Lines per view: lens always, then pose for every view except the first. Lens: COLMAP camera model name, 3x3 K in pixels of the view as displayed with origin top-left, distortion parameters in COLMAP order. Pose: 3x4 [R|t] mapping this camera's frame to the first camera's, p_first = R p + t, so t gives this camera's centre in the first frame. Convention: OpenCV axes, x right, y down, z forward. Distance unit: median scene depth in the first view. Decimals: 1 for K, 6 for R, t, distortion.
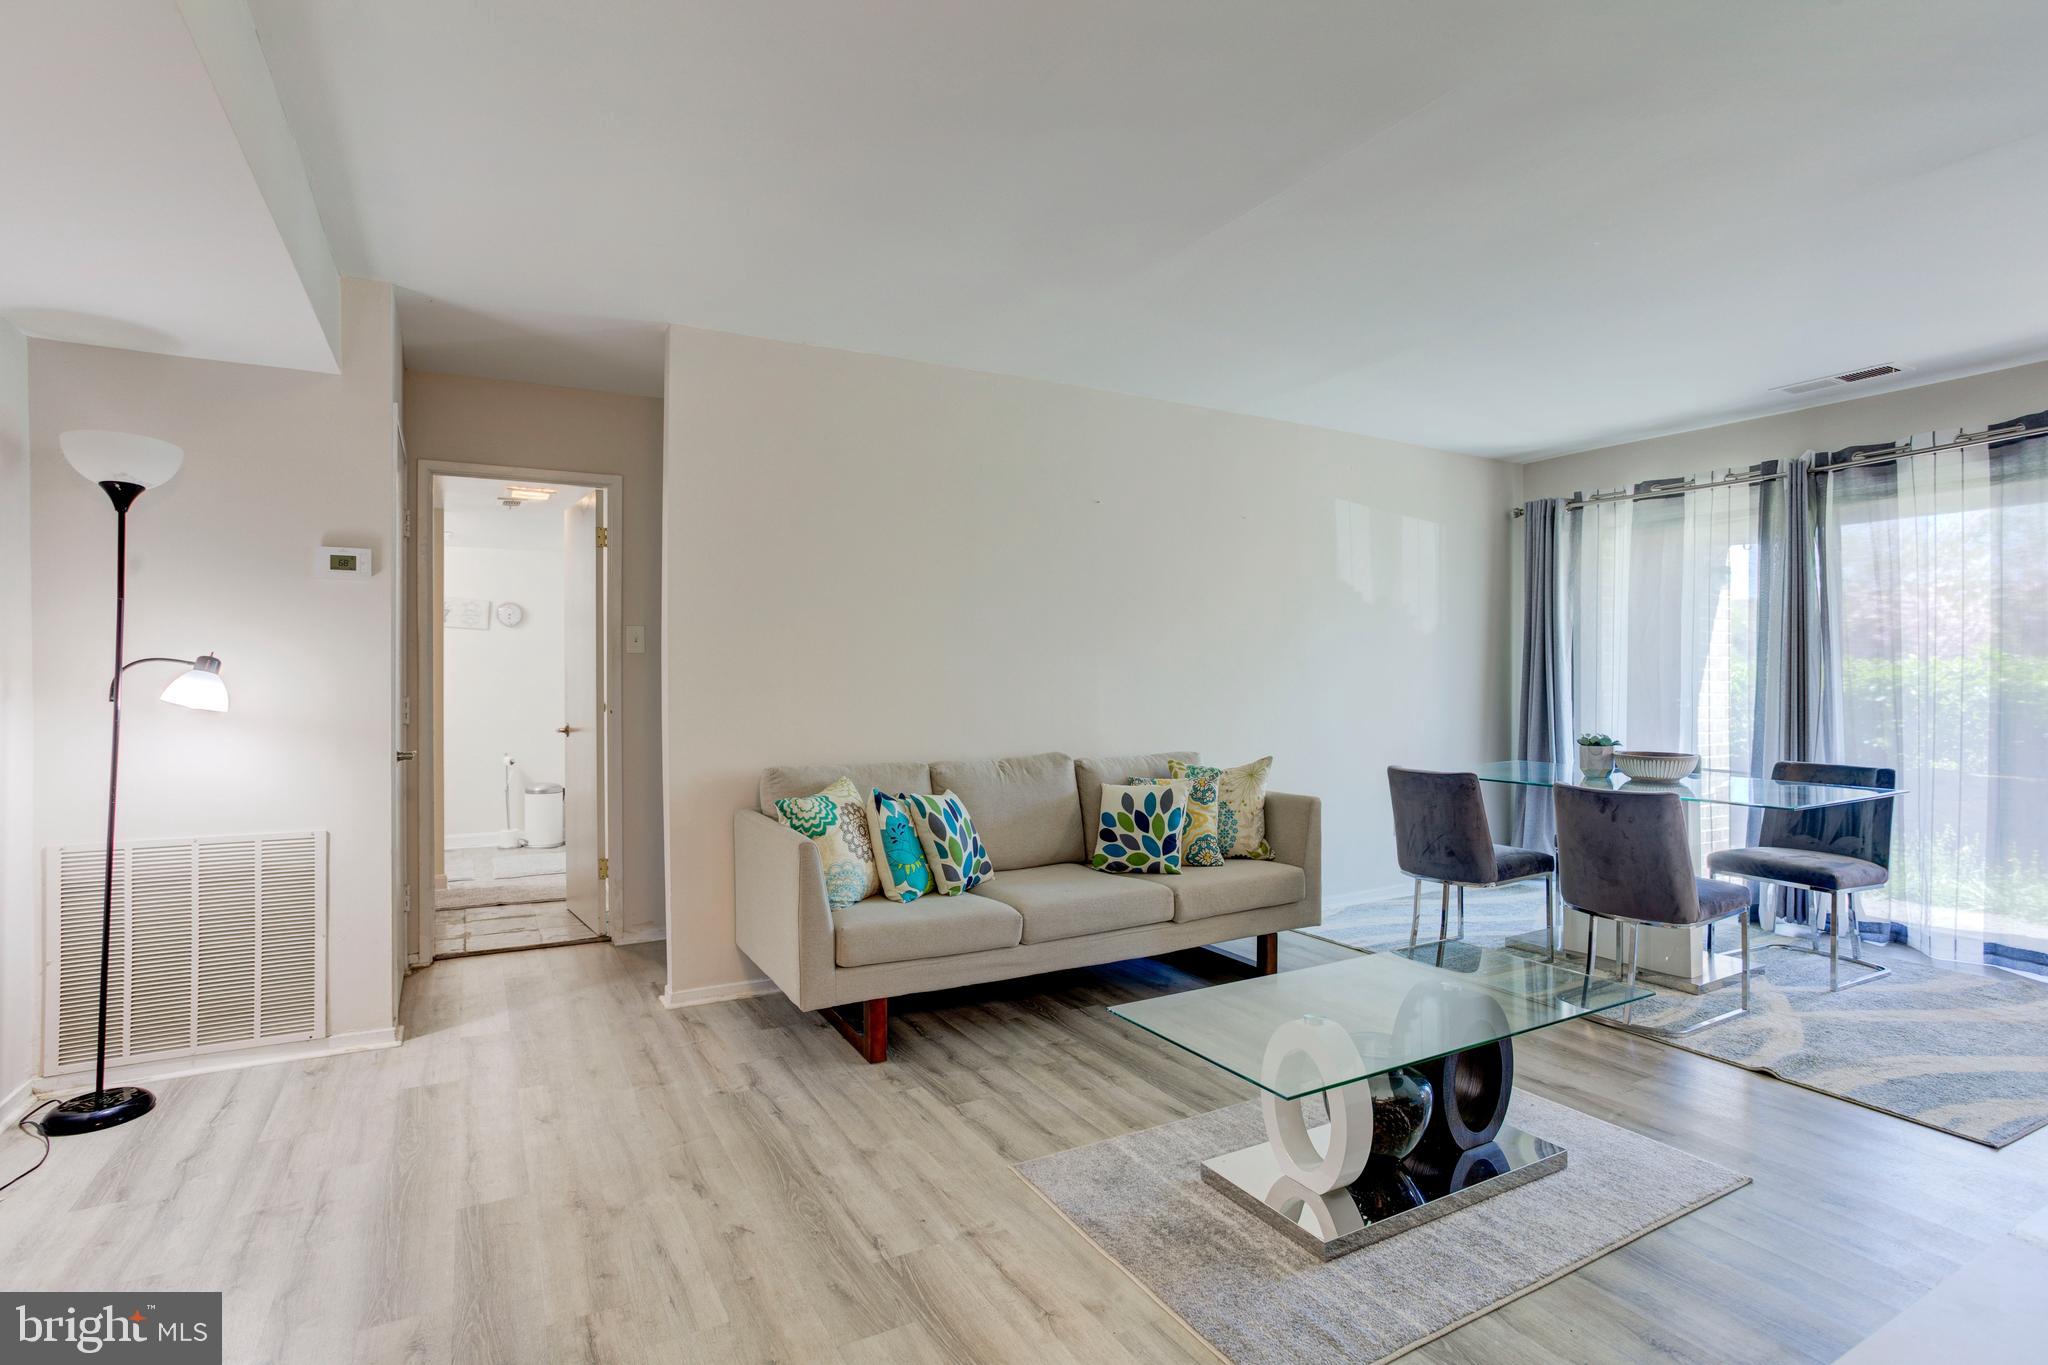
lens RADIAL K [[1061.6, 0, 1024.0], [0, 1061.6, 682.5], [0, 0, 1]] dist [-0.038856, 0.032531]
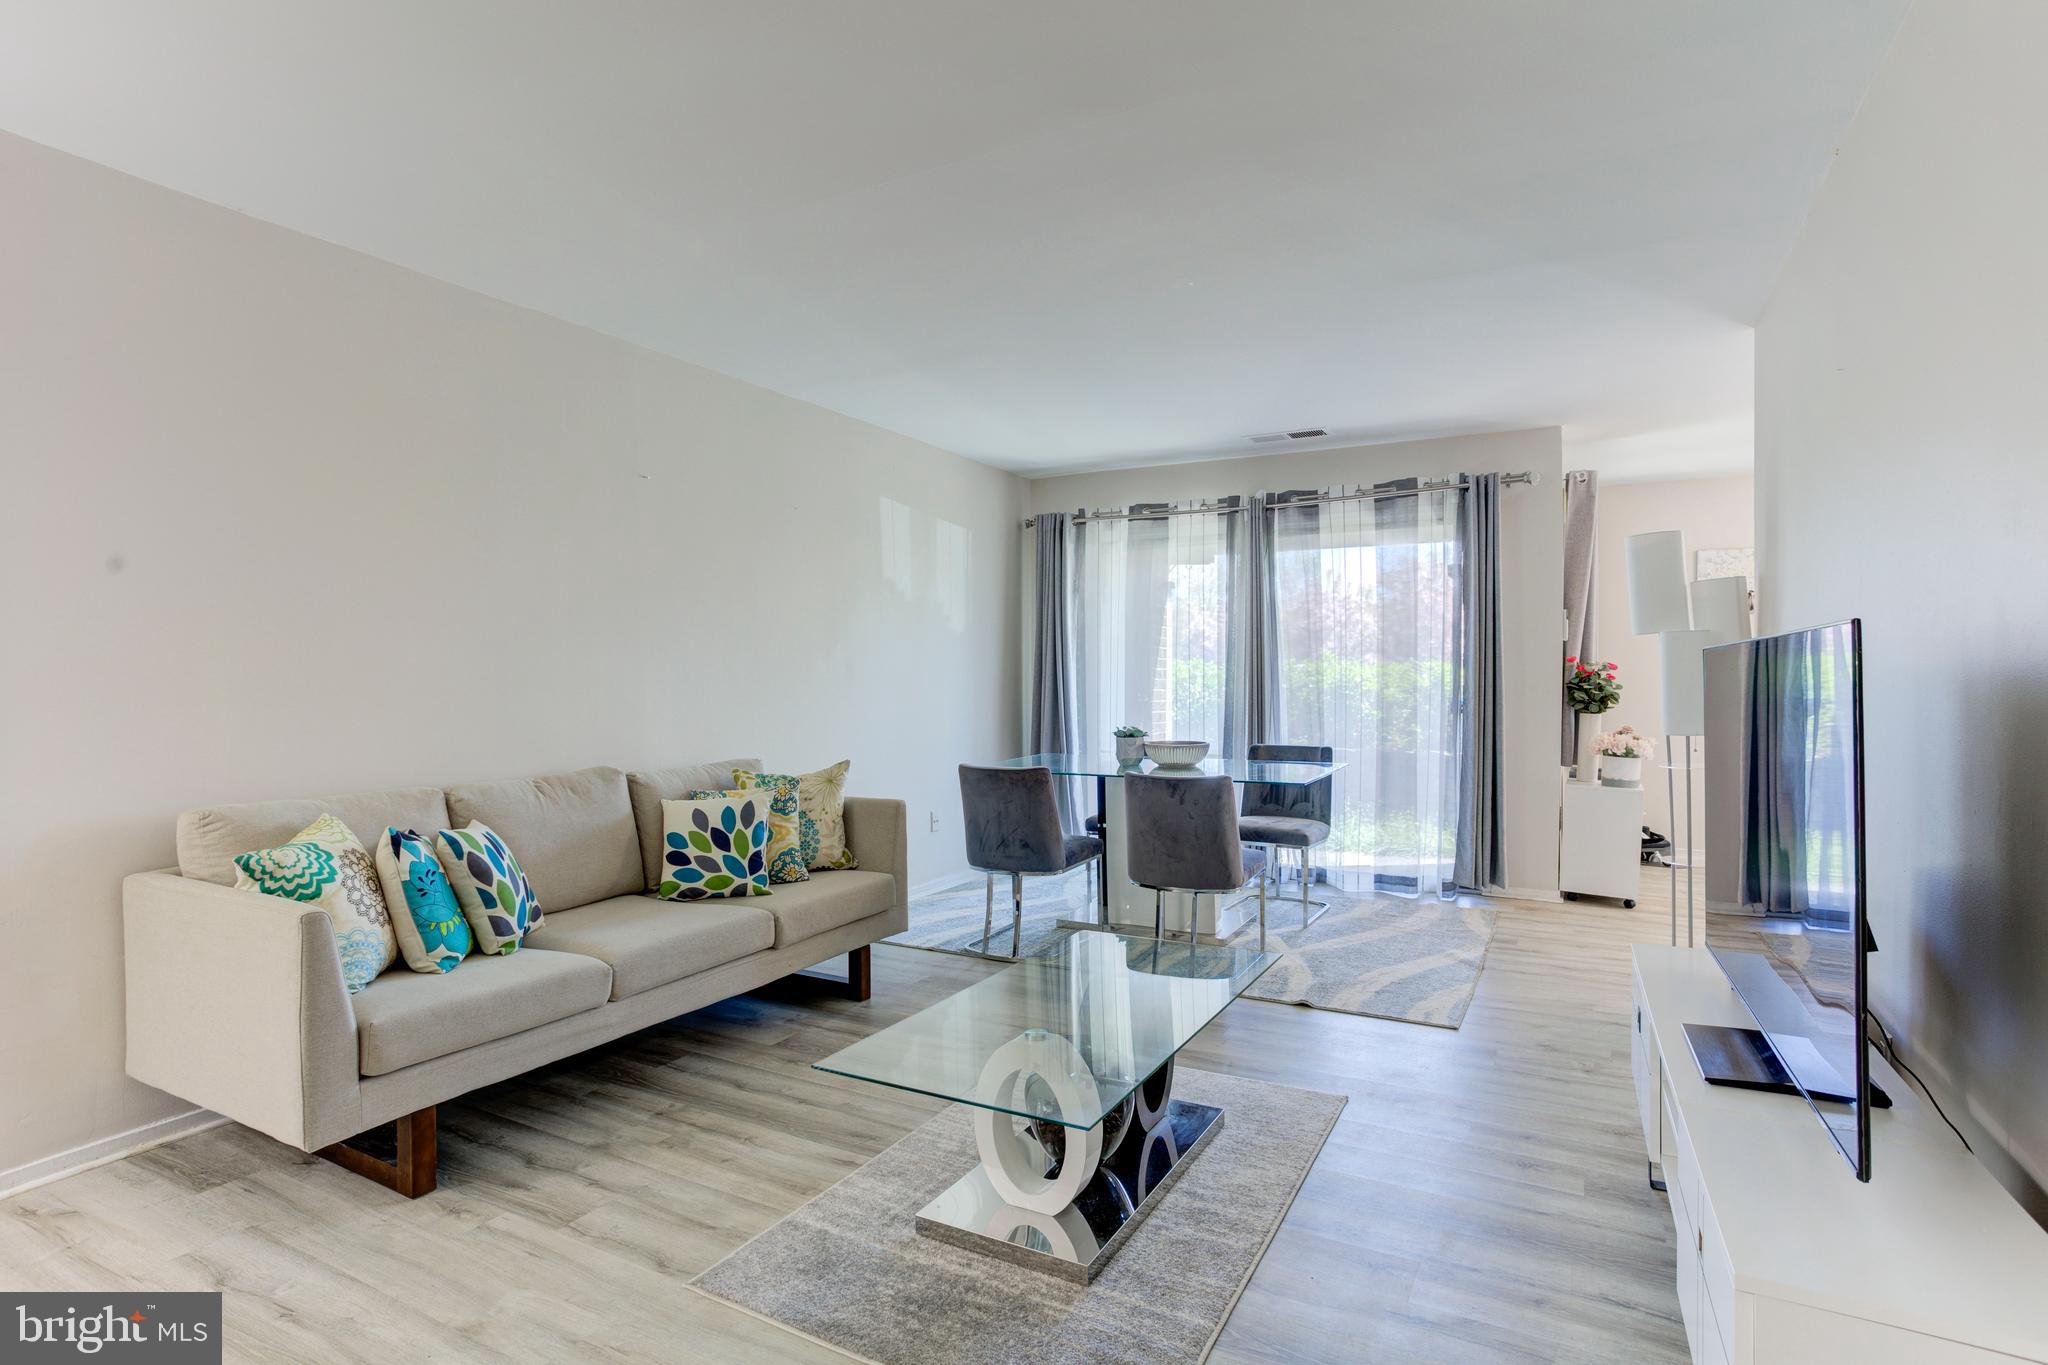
lens RADIAL K [[1043.4, 0, 1071.1], [0, 1043.4, 692.9], [0, 0, 1]] dist [-0.062482, 0.047207]
pose [[0.834236, -0.011420, 0.551289, -0.129970], [0.006062, 0.999915, 0.011541, 0.000416], [-0.551374, -0.006286, 0.834235, 0.128250]]
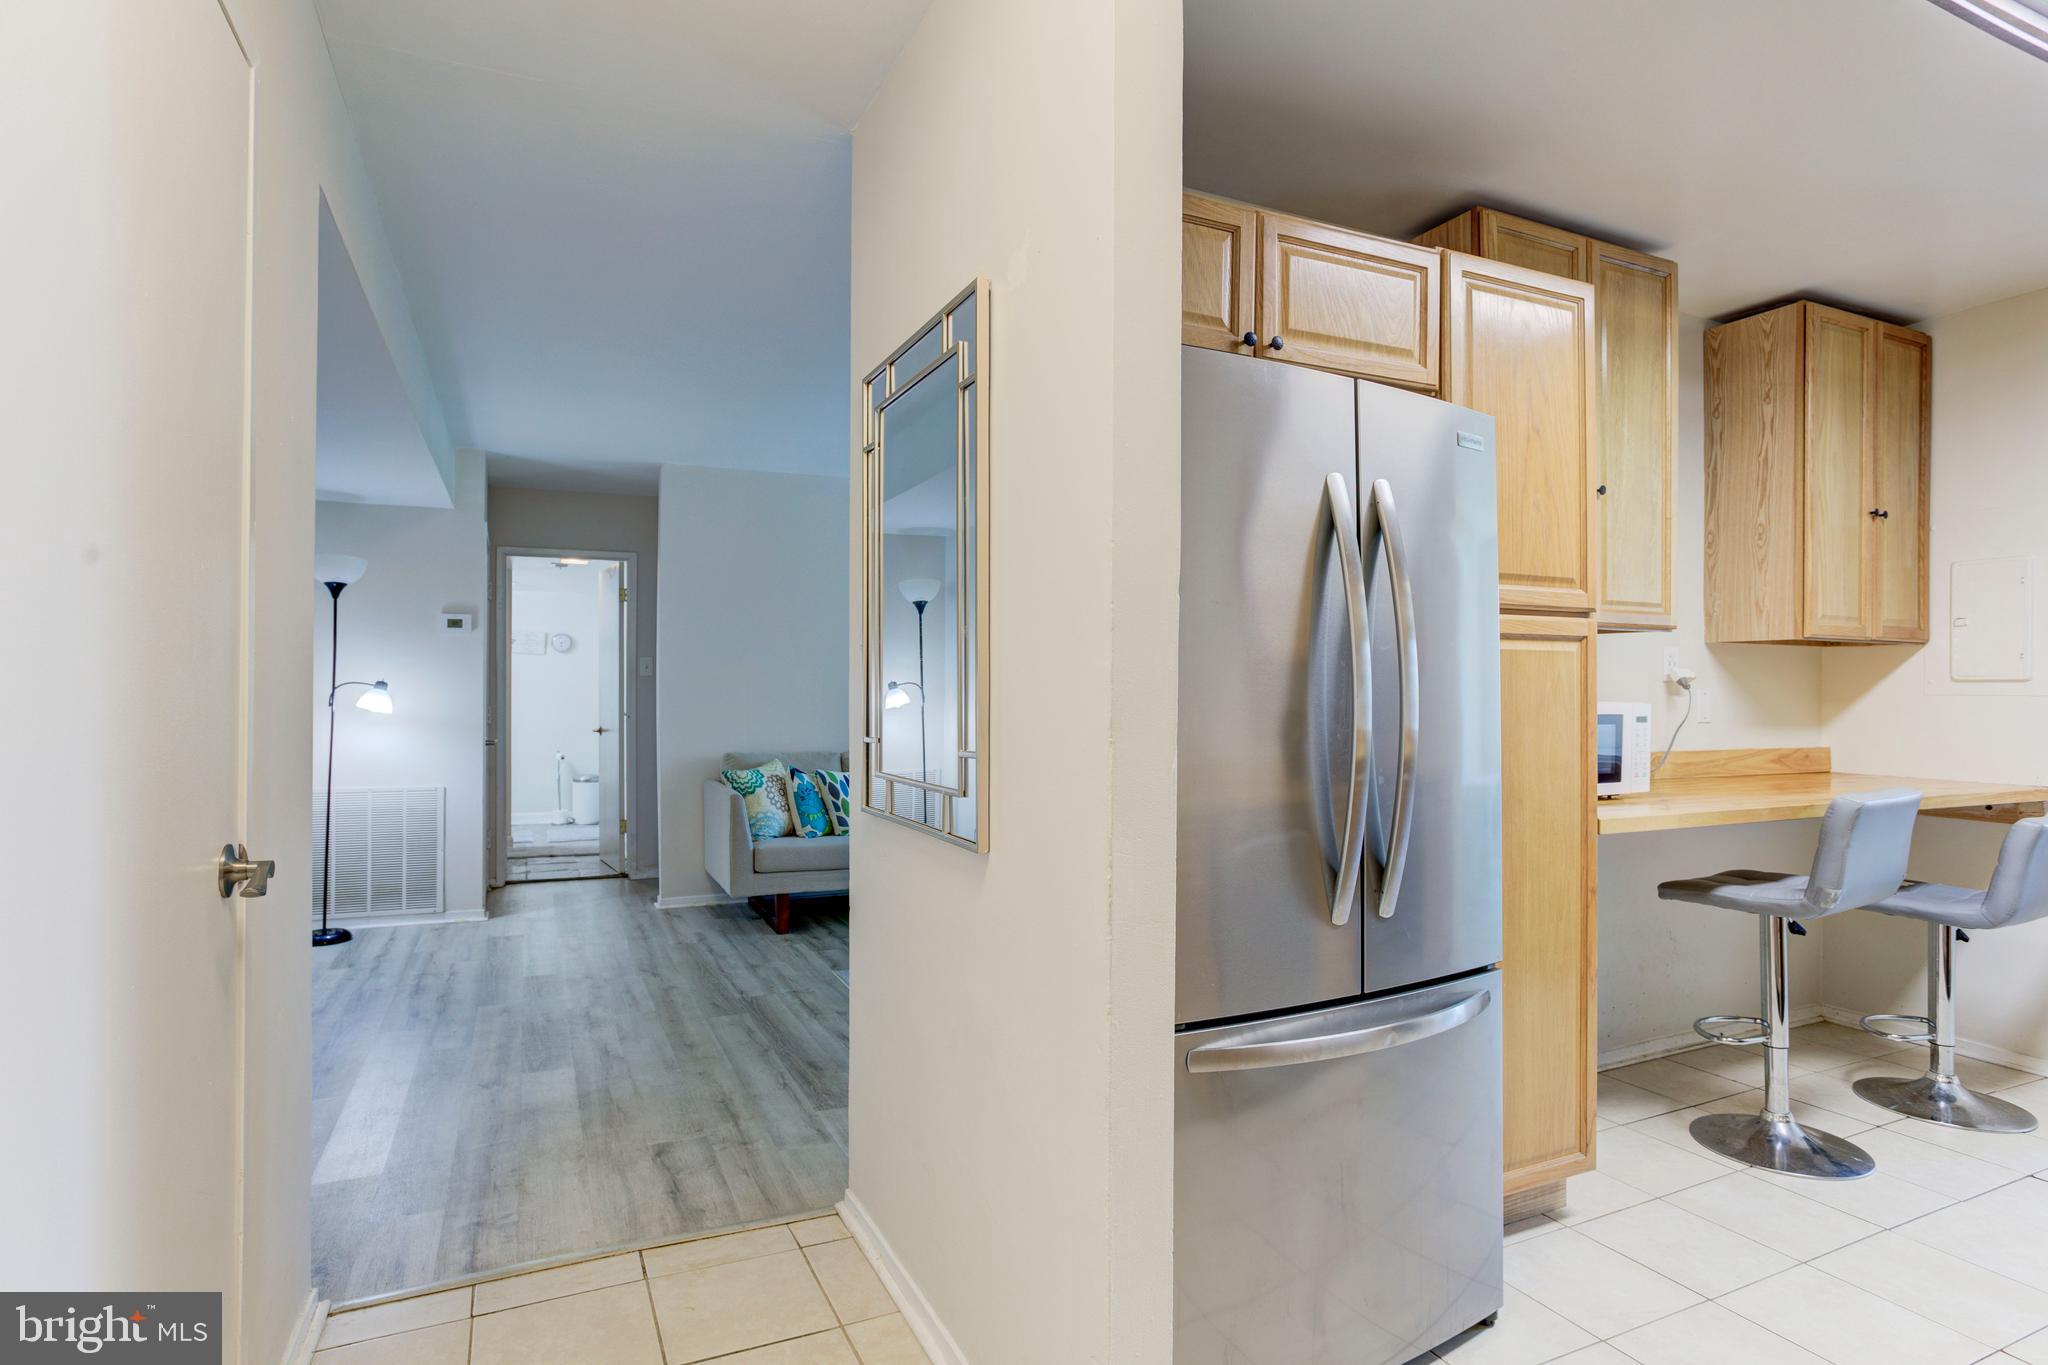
lens RADIAL K [[1096.8, 0, 1069.9], [0, 1096.8, 693.3], [0, 0, 1]] dist [-0.003184, -0.000223]
pose [[0.999663, 0.002281, -0.025847, 0.292584], [-0.002361, 0.999993, -0.003046, -0.001590], [0.025840, 0.003106, 0.999661, -0.562926]]
